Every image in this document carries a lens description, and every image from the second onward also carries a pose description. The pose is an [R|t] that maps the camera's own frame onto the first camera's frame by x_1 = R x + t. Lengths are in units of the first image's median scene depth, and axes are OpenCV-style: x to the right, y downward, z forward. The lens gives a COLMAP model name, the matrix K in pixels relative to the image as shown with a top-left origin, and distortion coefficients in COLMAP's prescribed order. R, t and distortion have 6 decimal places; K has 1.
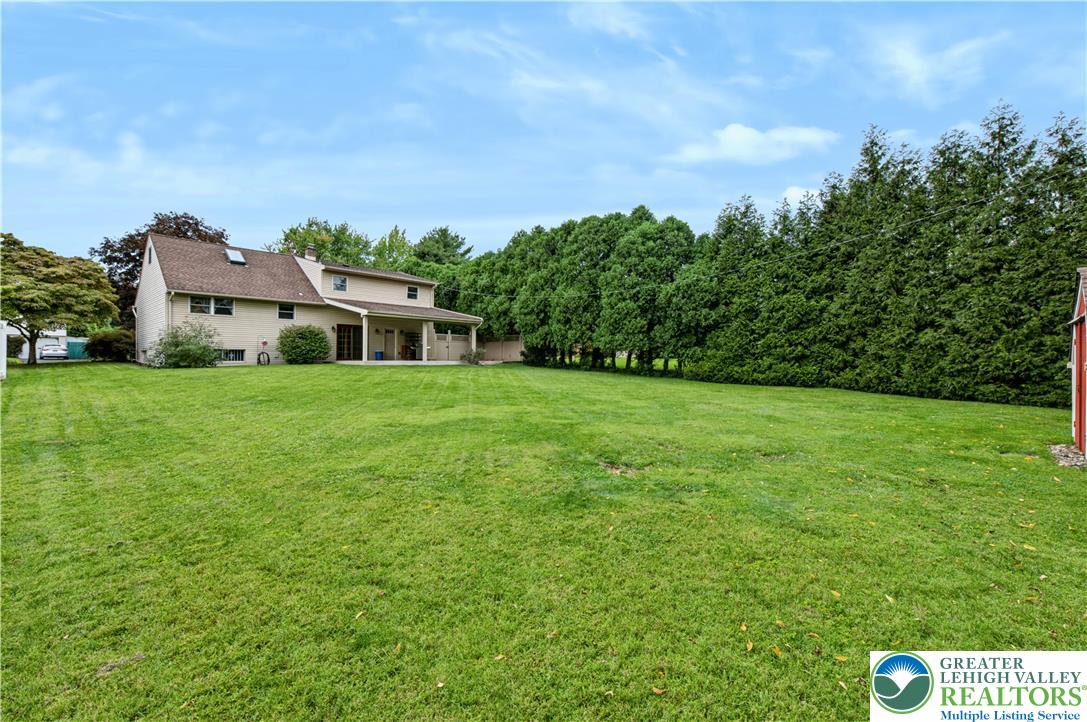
lens RADIAL K [[456.3, 0, 543.5], [0, 456.3, 361.0], [0, 0, 1]] dist [-0.000045, 0.000012]
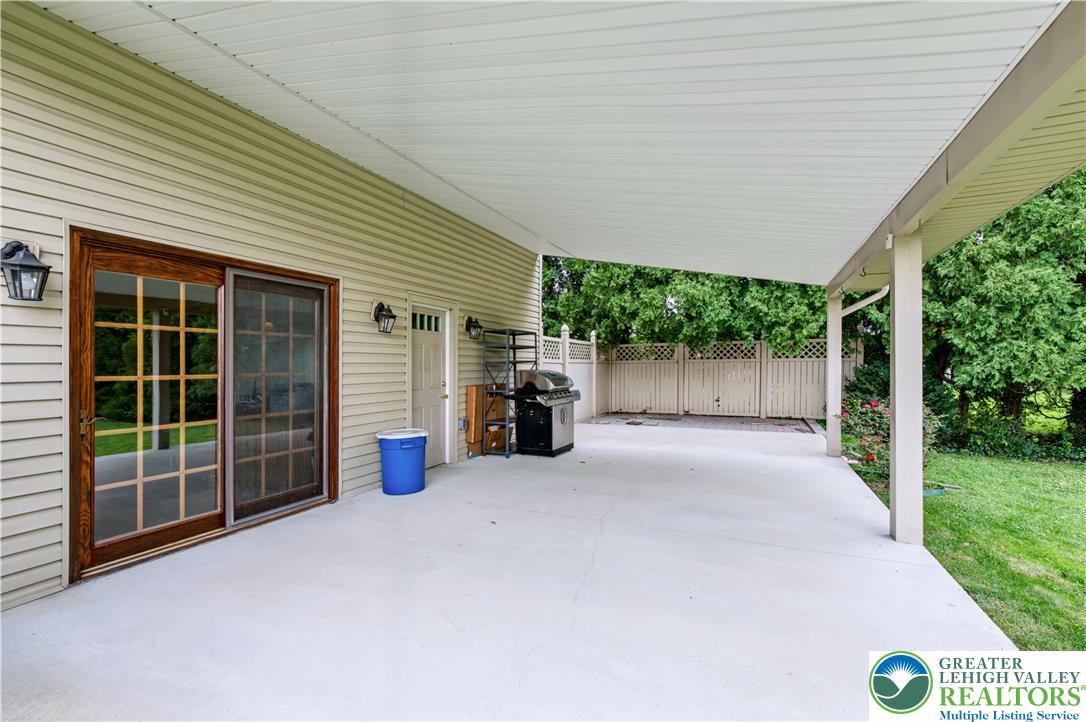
lens RADIAL K [[455.8, 0, 543.0], [0, 455.8, 361.0], [0, 0, 1]] dist [-0.000045, 0.000012]
pose [[0.954441, -0.000472, 0.298399, -0.361304], [0.002605, 0.999974, -0.006751, -0.047439], [-0.298388, 0.007221, 0.954417, 0.822534]]
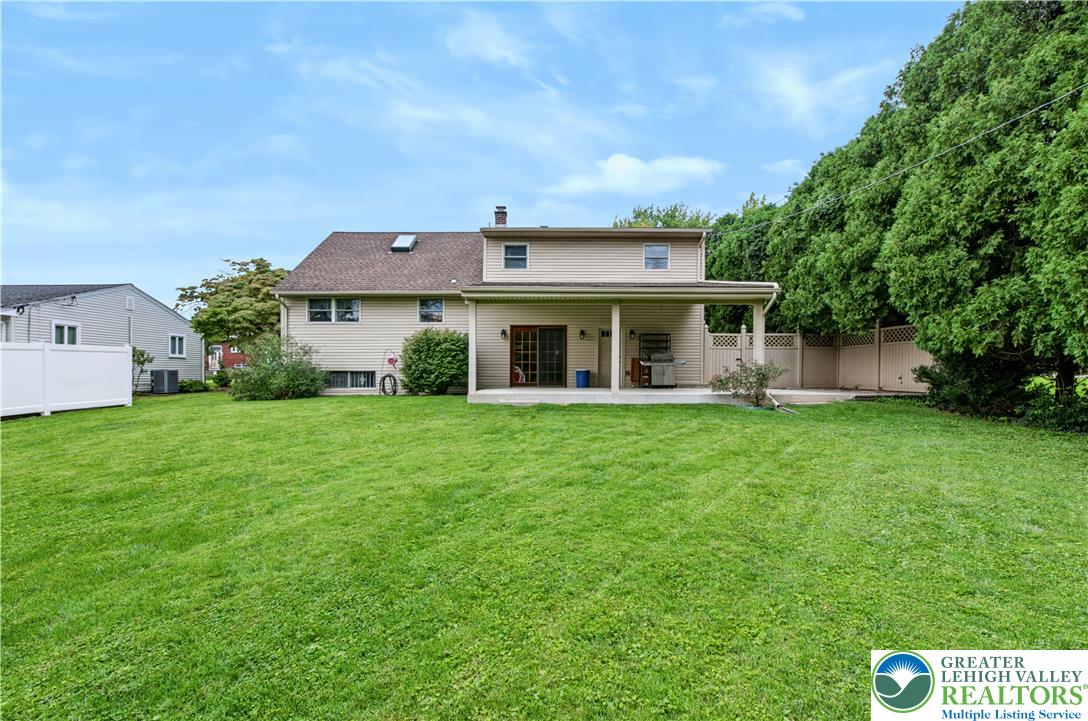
lens RADIAL K [[471.1, 0, 545.7], [0, 471.1, 374.9], [0, 0, 1]] dist [-0.000335, -0.000105]
pose [[0.673495, 0.002072, -0.739189, 0.025898], [-0.000947, 0.999998, 0.001940, -0.017329], [0.739191, -0.000607, 0.673496, 0.588920]]
